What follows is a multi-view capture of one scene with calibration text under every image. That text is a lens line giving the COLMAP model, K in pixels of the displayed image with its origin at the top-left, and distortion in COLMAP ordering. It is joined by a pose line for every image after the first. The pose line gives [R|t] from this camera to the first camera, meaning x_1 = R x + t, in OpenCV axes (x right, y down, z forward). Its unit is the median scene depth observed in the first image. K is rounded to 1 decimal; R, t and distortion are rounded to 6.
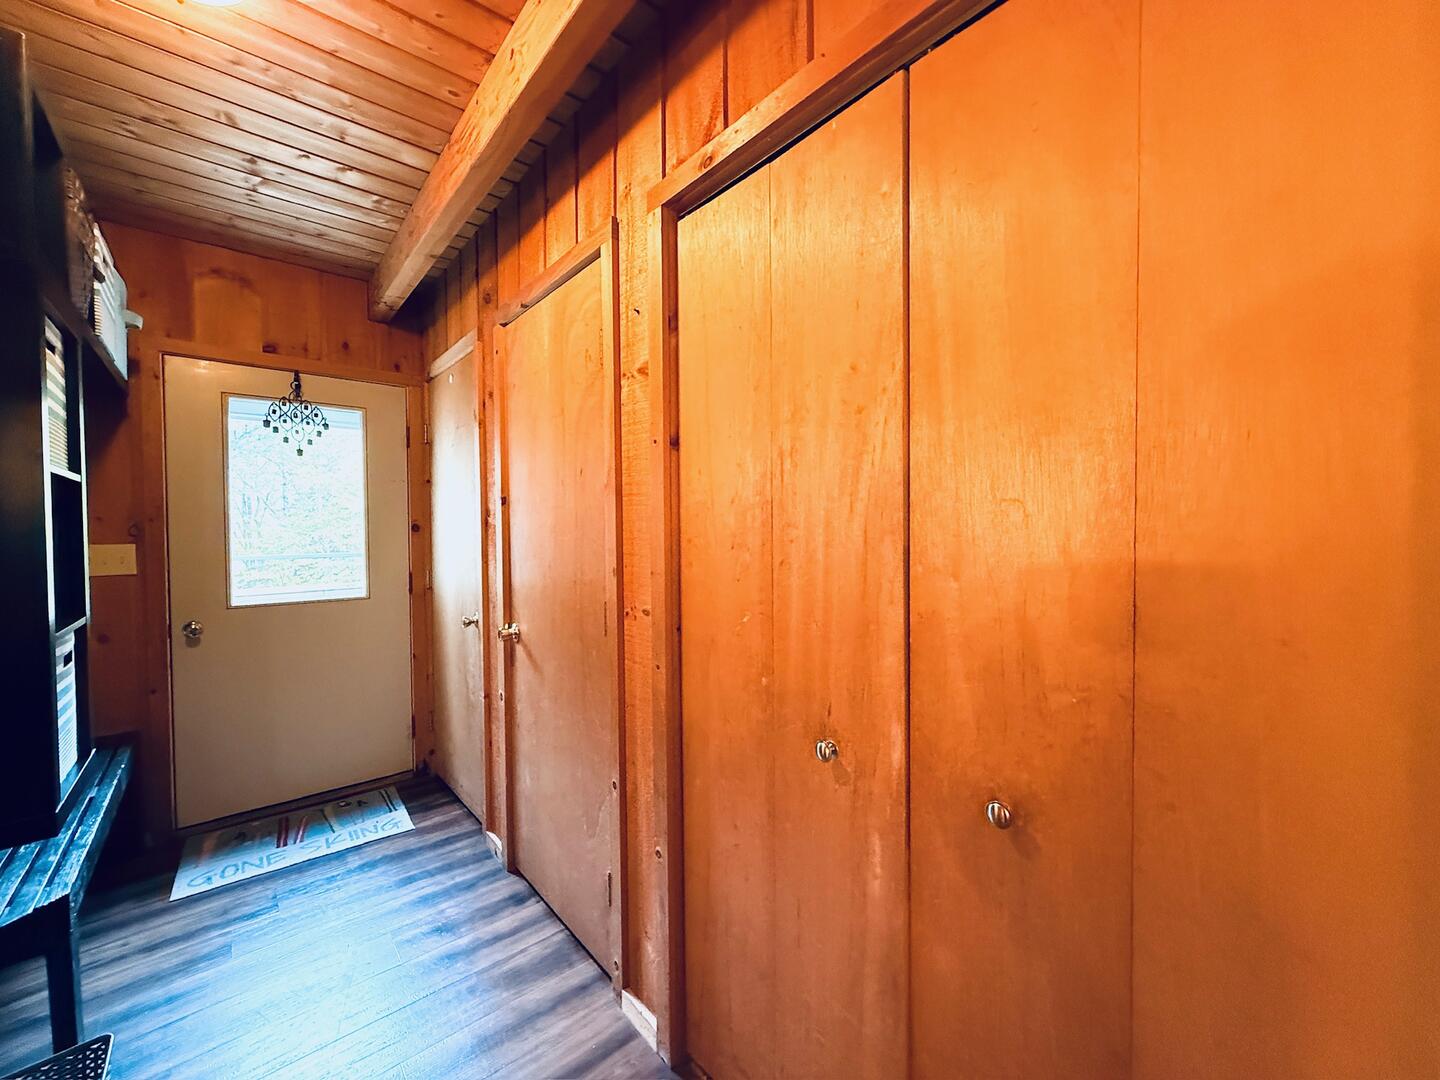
lens RADIAL K [[575.4, 0, 716.1], [0, 575.4, 538.3], [0, 0, 1]] dist [-0.002777, 0.000419]
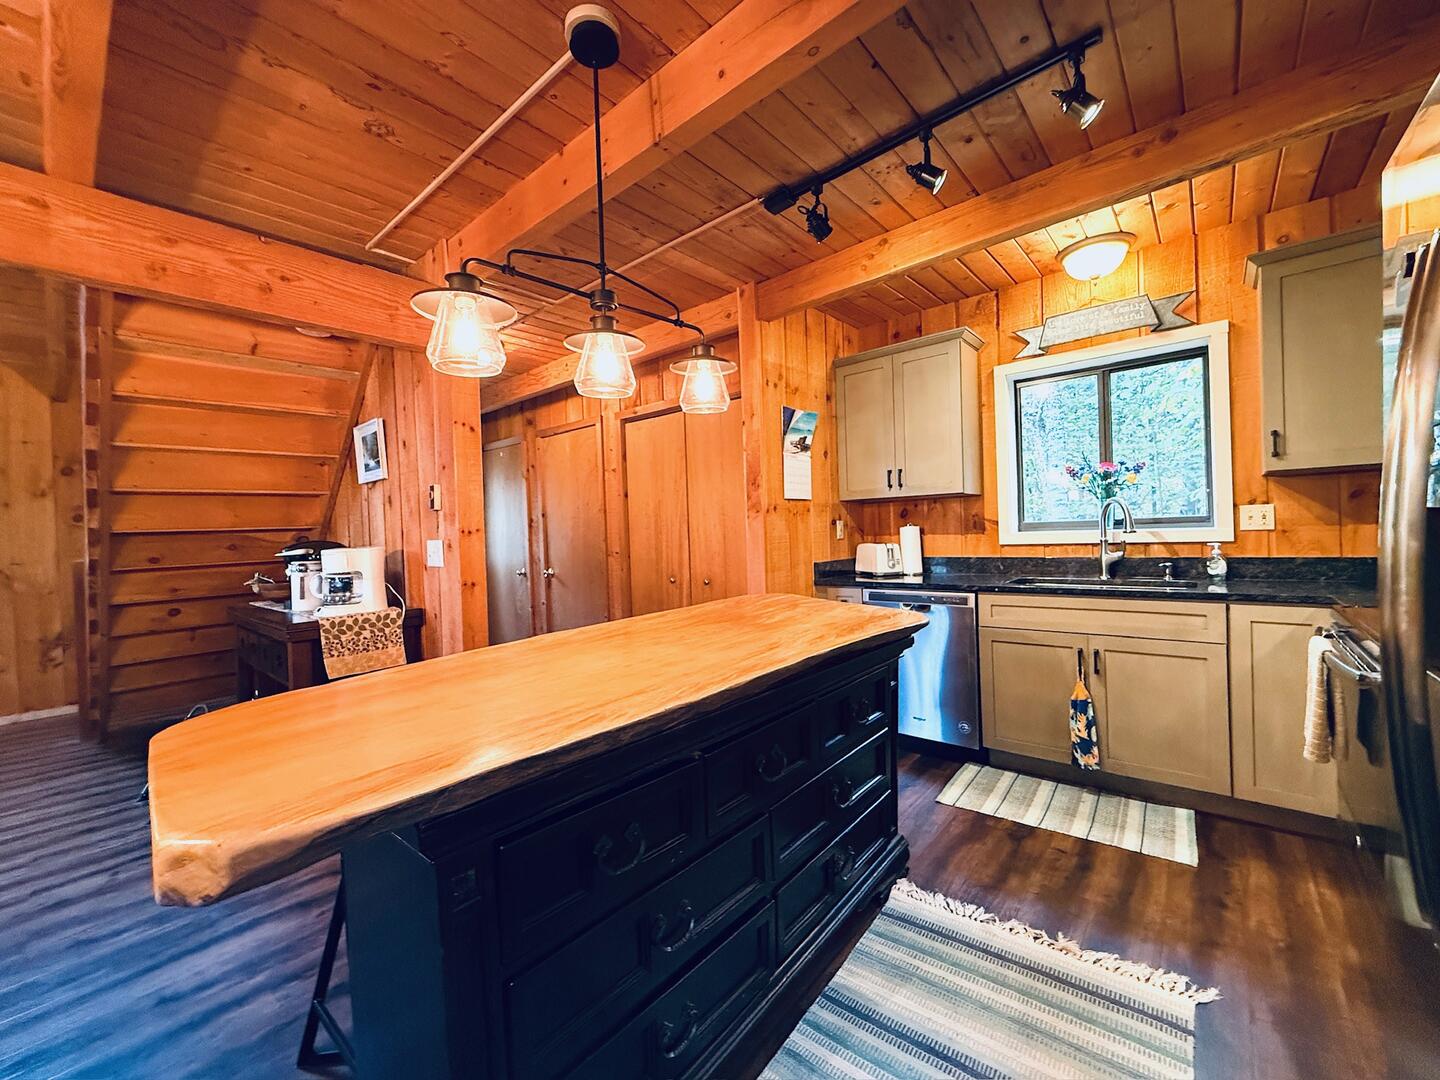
lens RADIAL K [[575.4, 0, 721.9], [0, 575.4, 539.3], [0, 0, 1]] dist [-0.002777, 0.000419]
pose [[0.988138, -0.025635, 0.151416, -0.036720], [0.028145, 0.999499, -0.014460, 0.120451], [-0.150969, 0.018550, 0.988364, -2.018385]]
